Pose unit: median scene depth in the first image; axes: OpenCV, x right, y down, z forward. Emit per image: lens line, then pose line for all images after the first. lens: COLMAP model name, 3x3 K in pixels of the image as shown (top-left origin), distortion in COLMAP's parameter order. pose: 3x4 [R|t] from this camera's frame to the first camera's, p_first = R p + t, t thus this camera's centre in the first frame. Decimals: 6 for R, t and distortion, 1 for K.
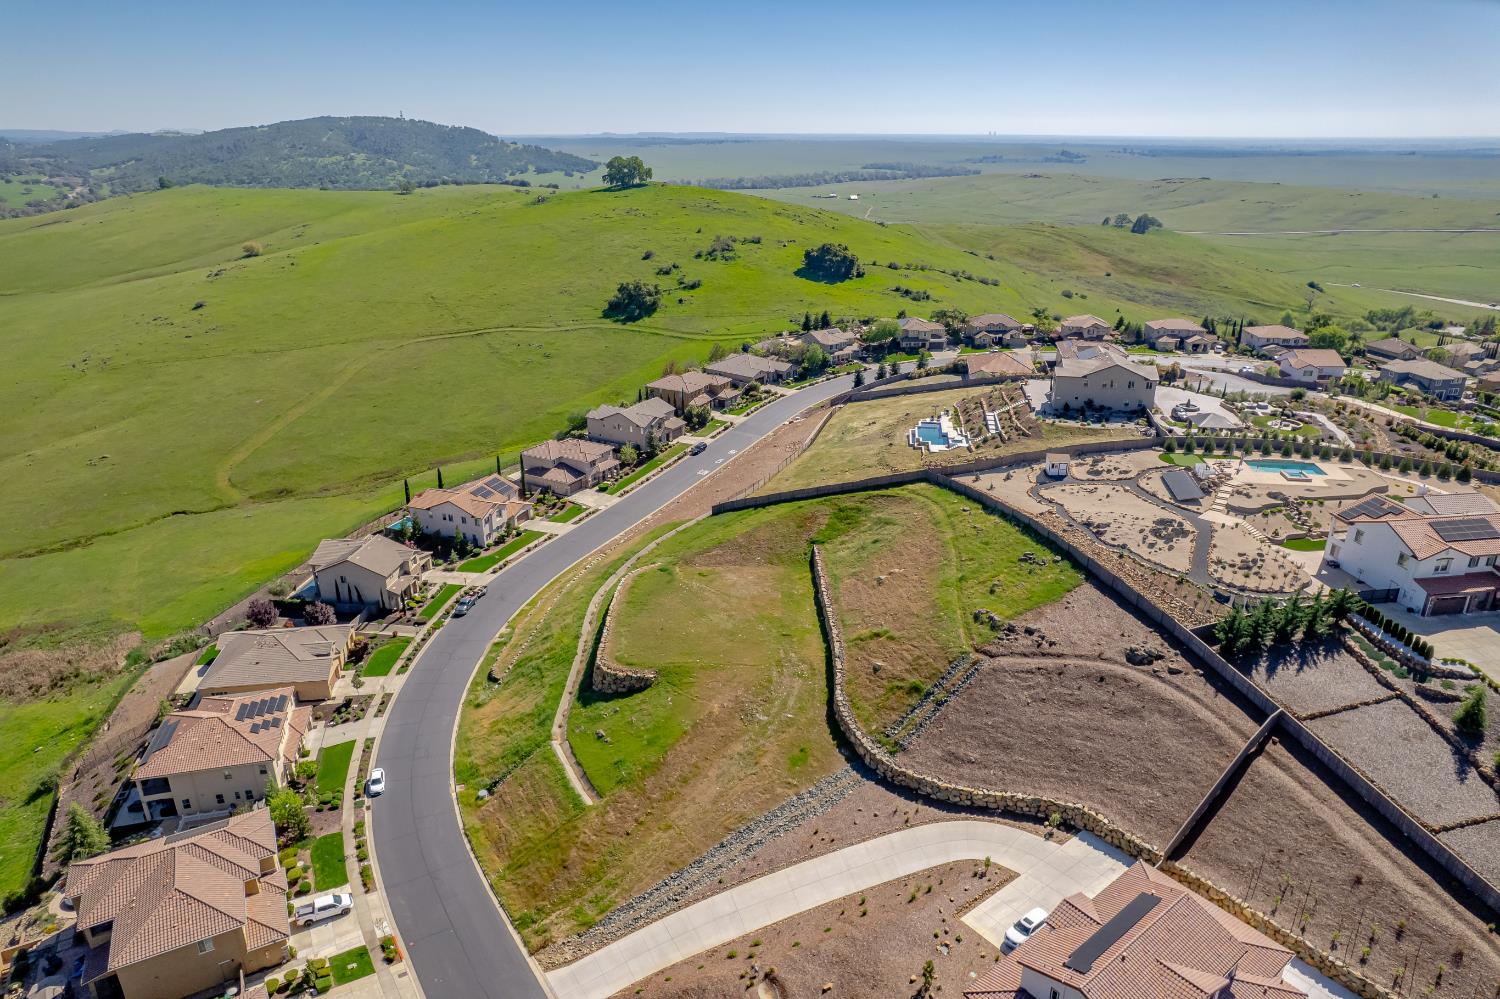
lens RADIAL K [[958.7, 0, 740.0], [0, 958.7, 498.1], [0, 0, 1]] dist [-0.072221, 0.059741]
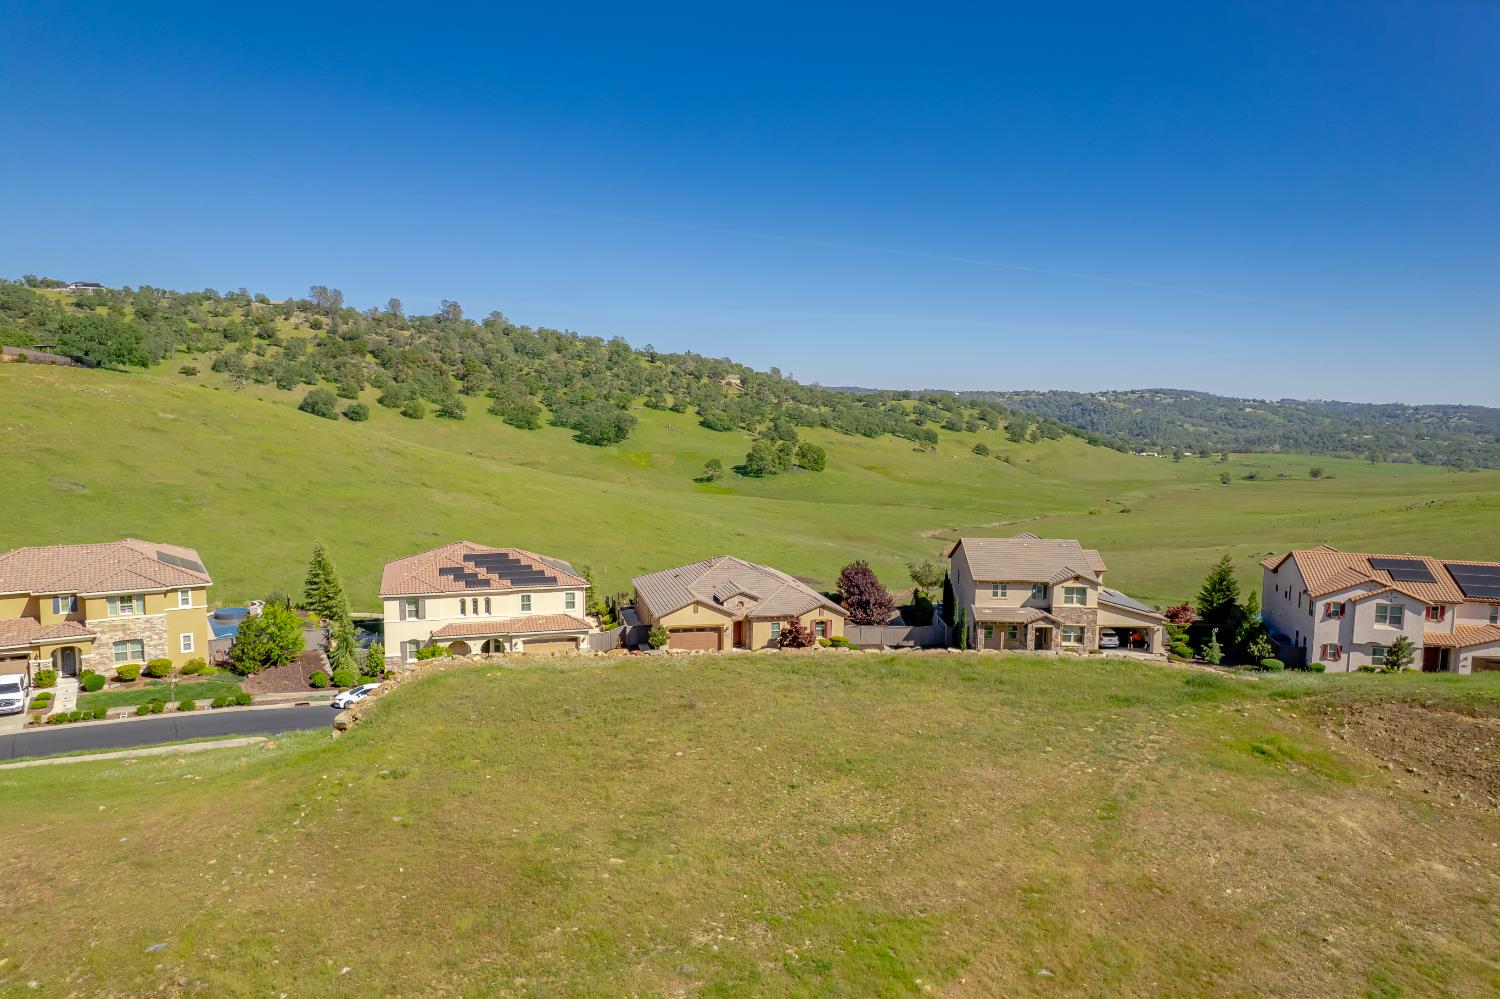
lens RADIAL K [[958.7, 0, 740.0], [0, 958.7, 508.5], [0, 0, 1]] dist [-0.072221, 0.059741]
pose [[0.084176, 0.108758, -0.990498, 0.099879], [-0.374562, 0.924579, 0.069689, 0.046298], [0.923373, 0.365137, 0.118564, 0.640984]]
